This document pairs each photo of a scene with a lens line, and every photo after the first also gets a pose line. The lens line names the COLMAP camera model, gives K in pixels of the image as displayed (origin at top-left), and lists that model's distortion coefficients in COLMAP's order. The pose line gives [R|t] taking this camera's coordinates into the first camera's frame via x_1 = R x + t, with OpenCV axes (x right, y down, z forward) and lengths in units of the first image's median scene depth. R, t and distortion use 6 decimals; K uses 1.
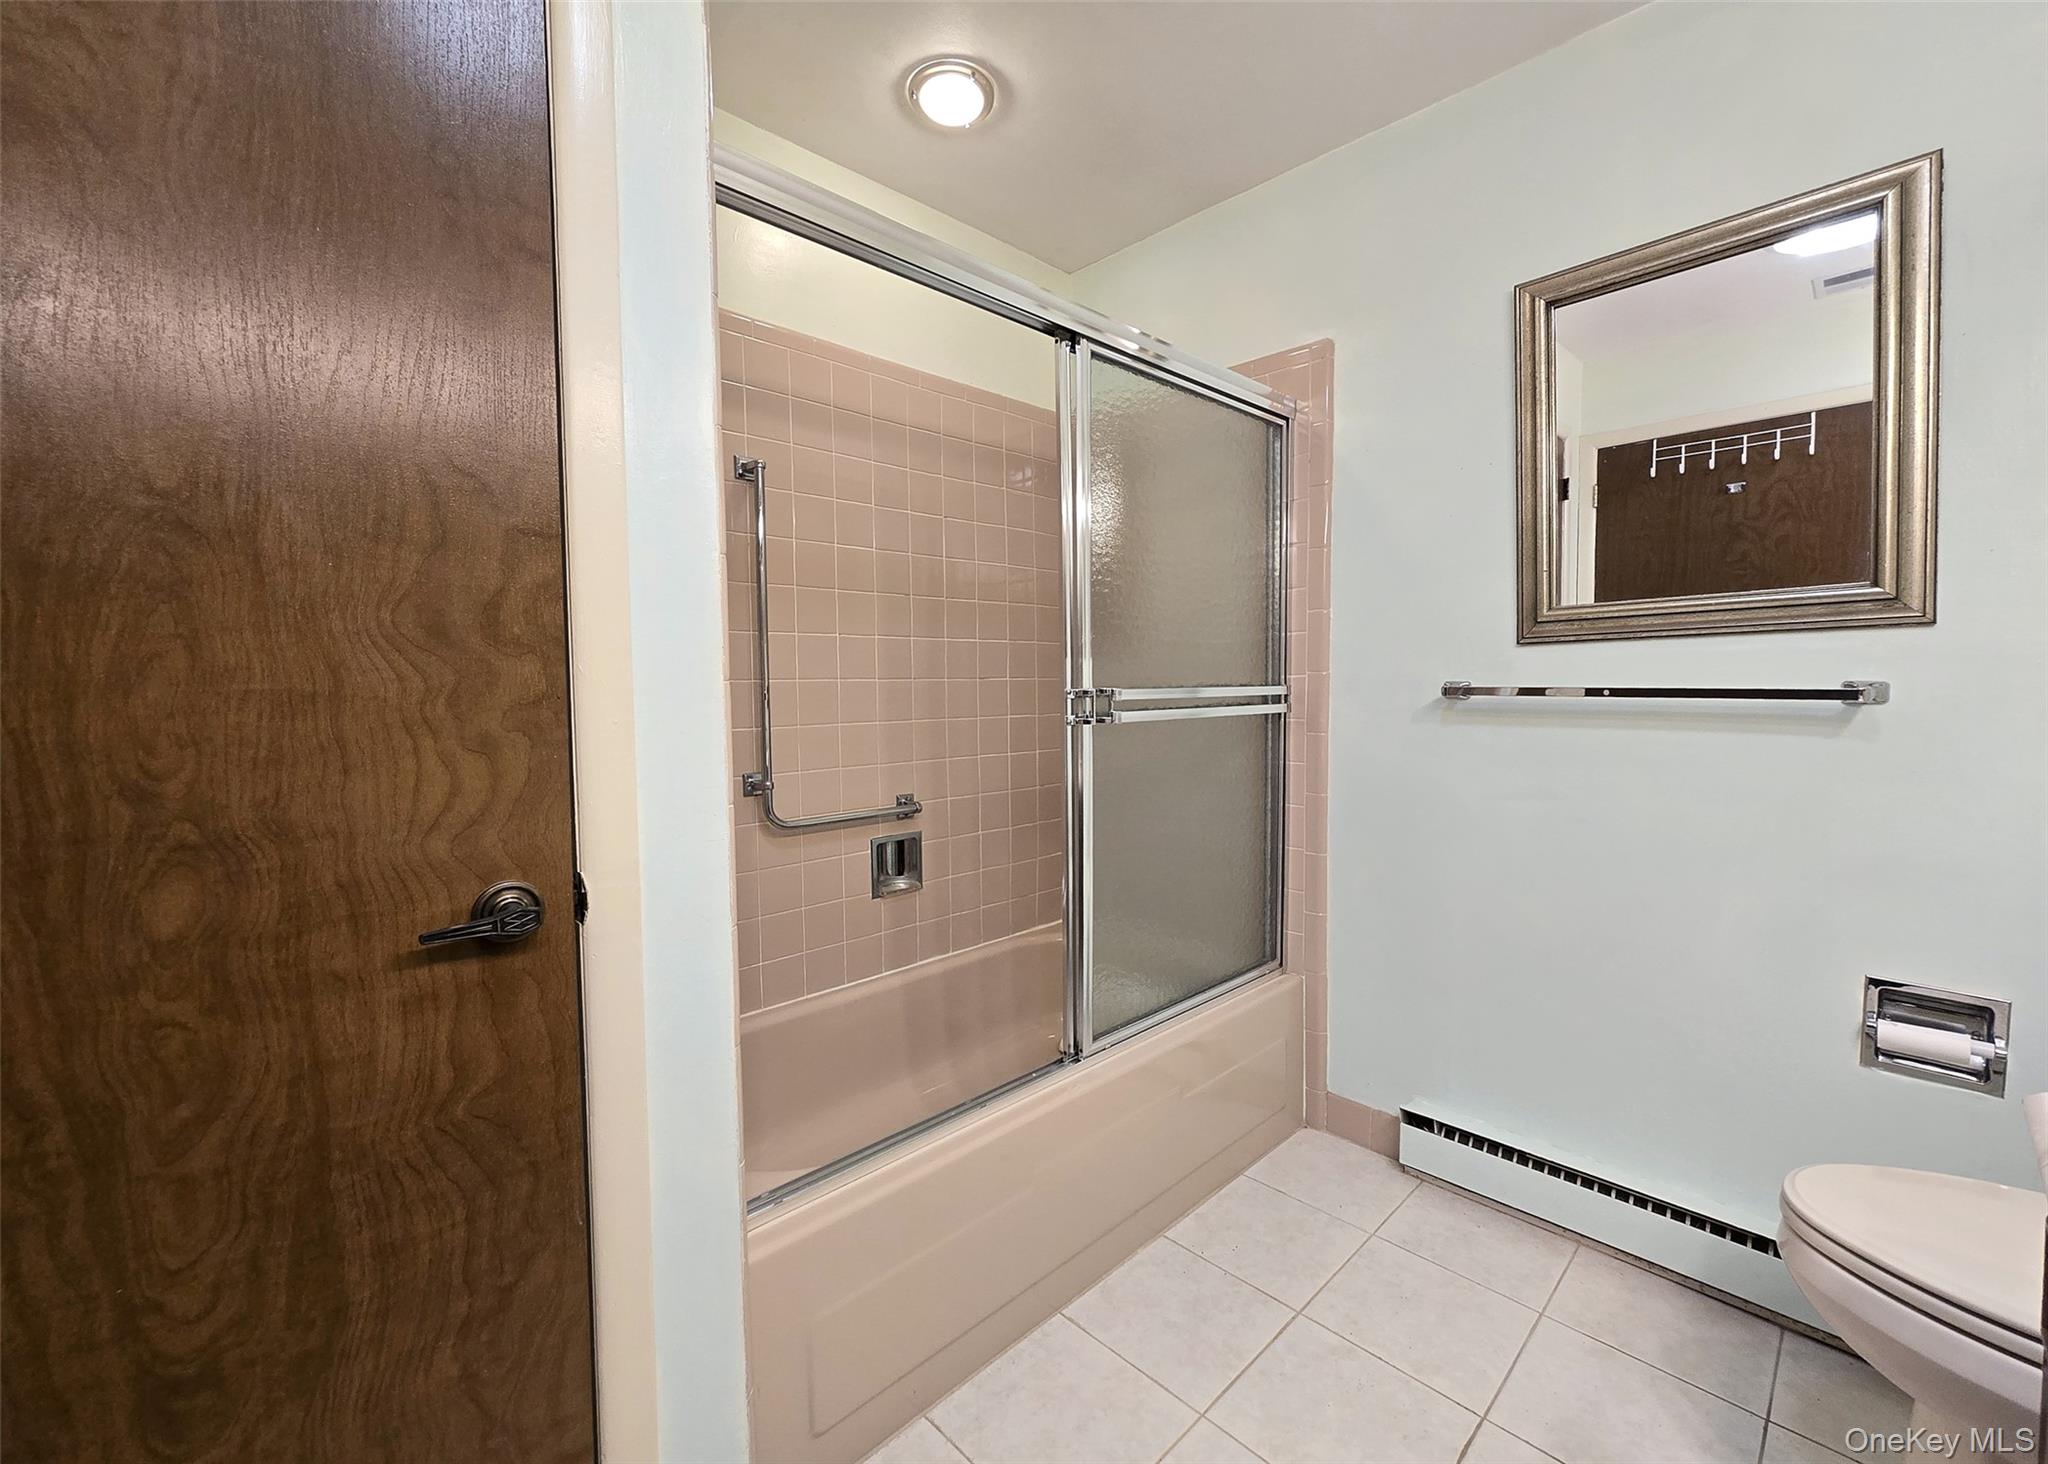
lens RADIAL K [[842.5, 0, 1012.3], [0, 842.5, 729.9], [0, 0, 1]] dist [-0.019419, -0.000298]
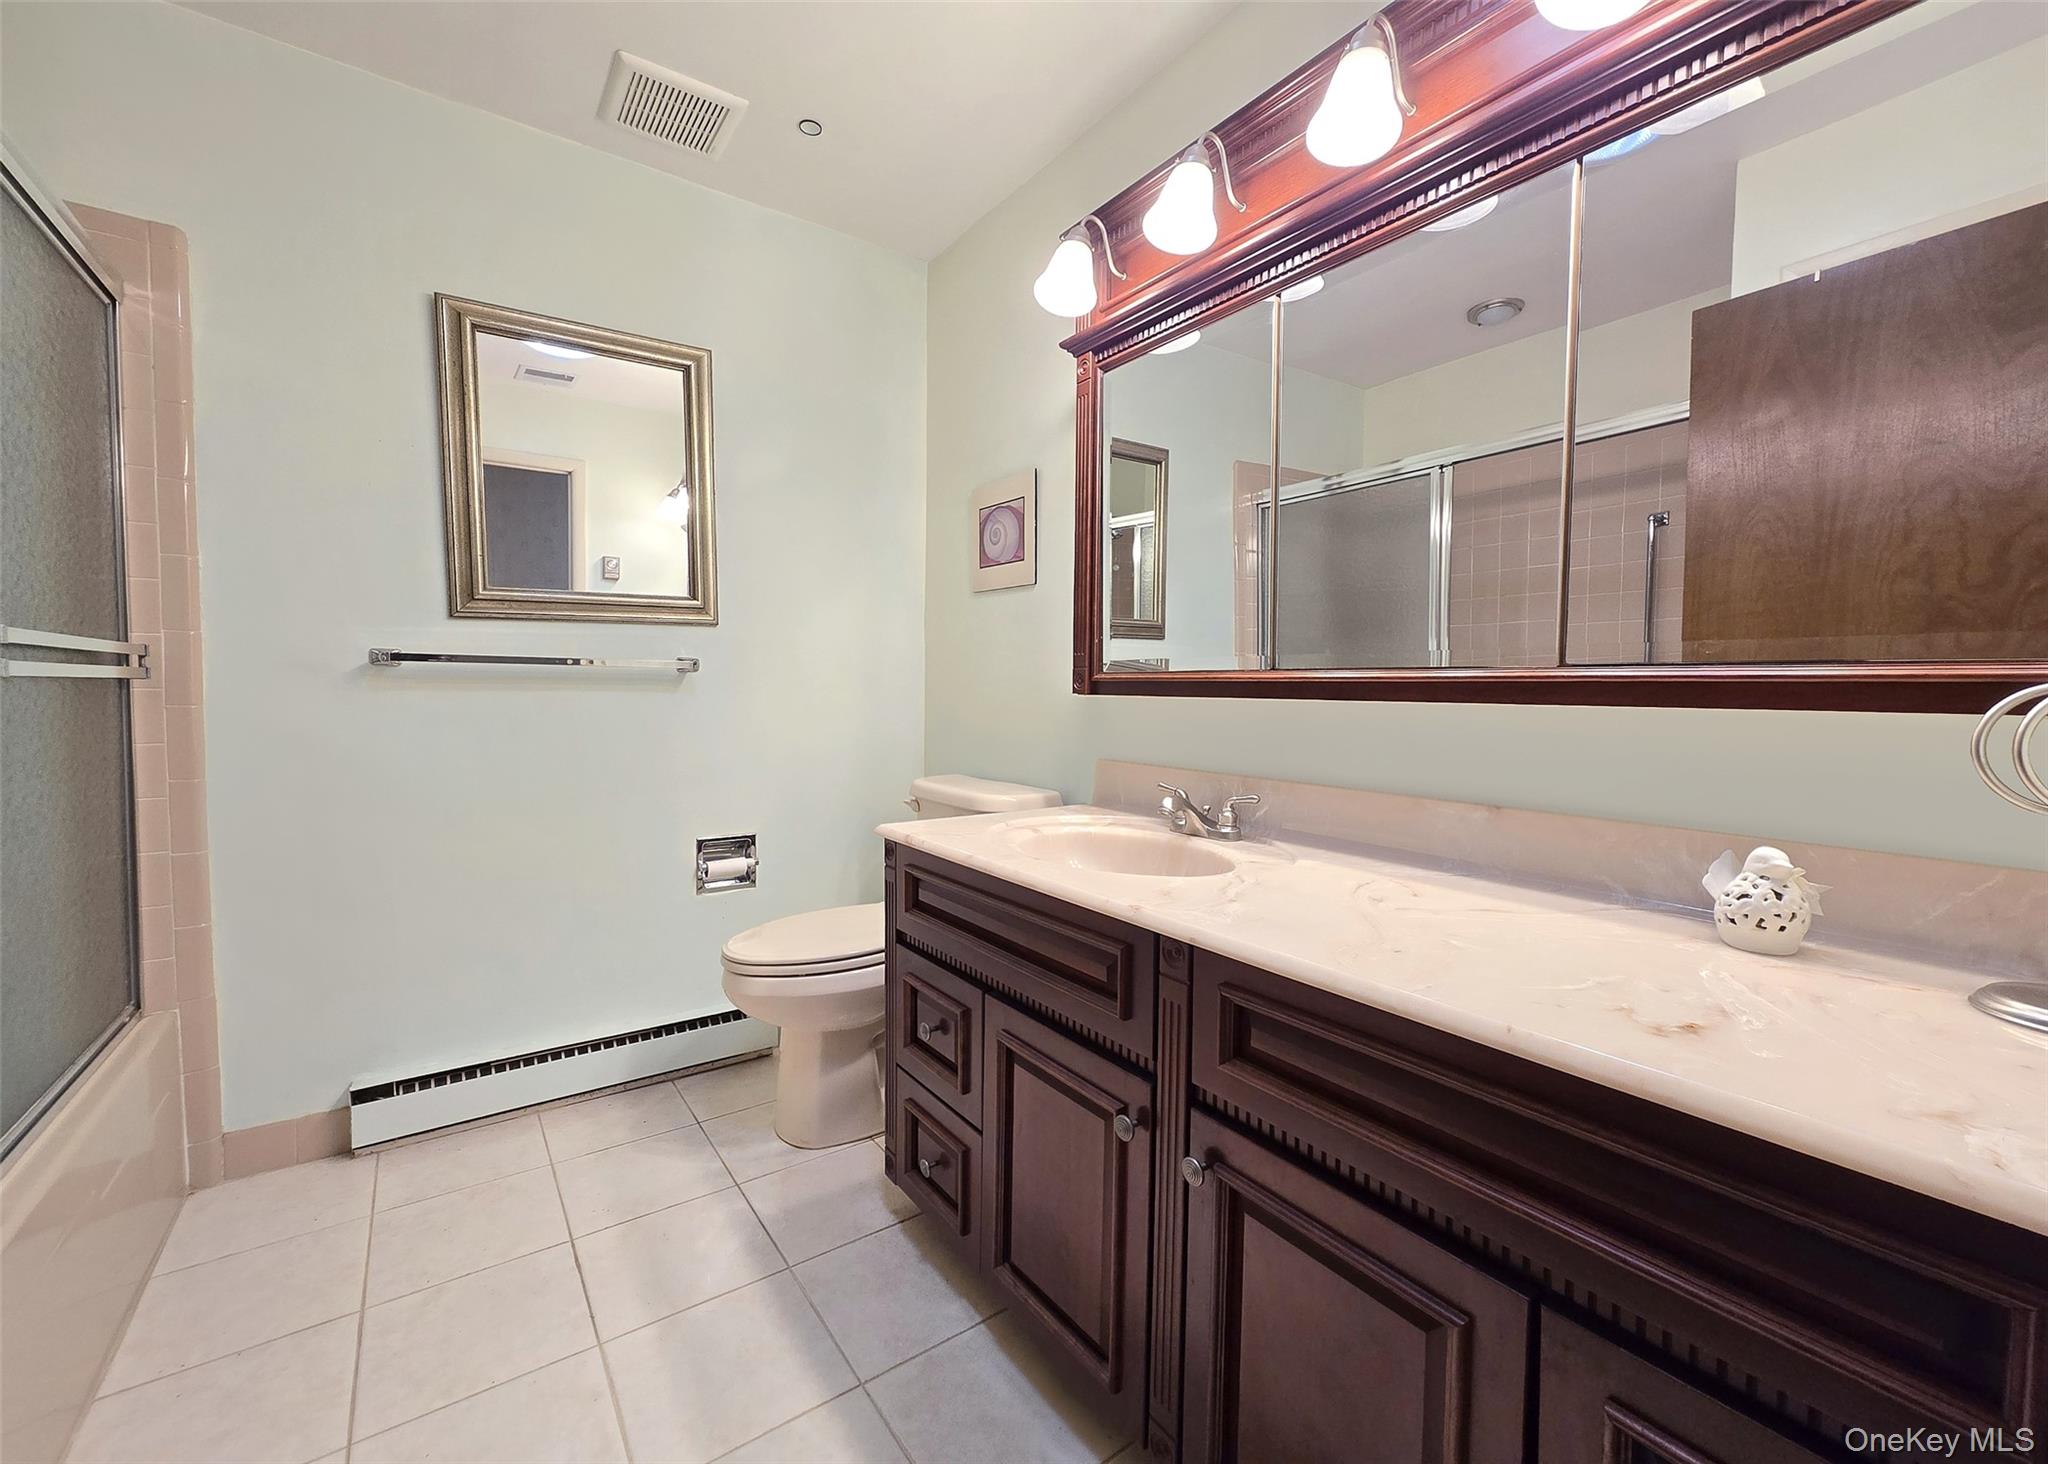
lens RADIAL K [[816.9, 0, 1020.8], [0, 816.9, 726.8], [0, 0, 1]] dist [-0.001262, -0.000267]
pose [[0.131029, -0.032926, 0.990832, -0.347832], [0.046909, 0.998535, 0.026978, 0.046331], [-0.990268, 0.042944, 0.132381, 0.095242]]
